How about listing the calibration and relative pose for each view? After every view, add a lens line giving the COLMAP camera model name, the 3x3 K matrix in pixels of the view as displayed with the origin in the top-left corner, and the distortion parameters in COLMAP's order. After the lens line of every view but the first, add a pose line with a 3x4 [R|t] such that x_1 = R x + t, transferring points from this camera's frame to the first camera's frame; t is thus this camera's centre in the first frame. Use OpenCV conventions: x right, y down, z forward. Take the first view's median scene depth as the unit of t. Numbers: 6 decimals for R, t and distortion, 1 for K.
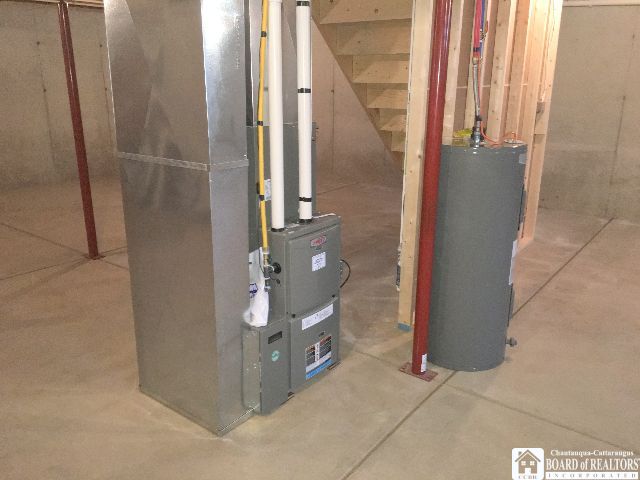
lens RADIAL K [[546.3, 0, 320.1], [0, 546.3, 241.3], [0, 0, 1]] dist [0.036332, -0.031124]
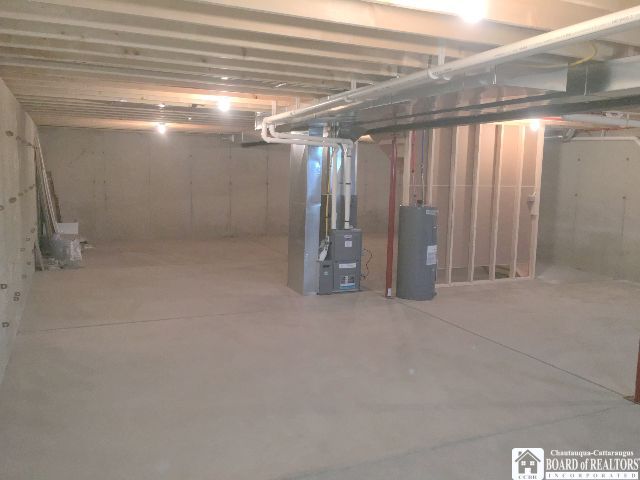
lens RADIAL K [[546.3, 0, 319.9], [0, 546.3, 240.0], [0, 0, 1]] dist [0.036332, -0.031124]
pose [[0.879407, 0.076415, -0.469898, 1.158340], [-0.157693, 0.978069, -0.136066, 0.411836], [0.449195, 0.193757, 0.872171, -1.459199]]
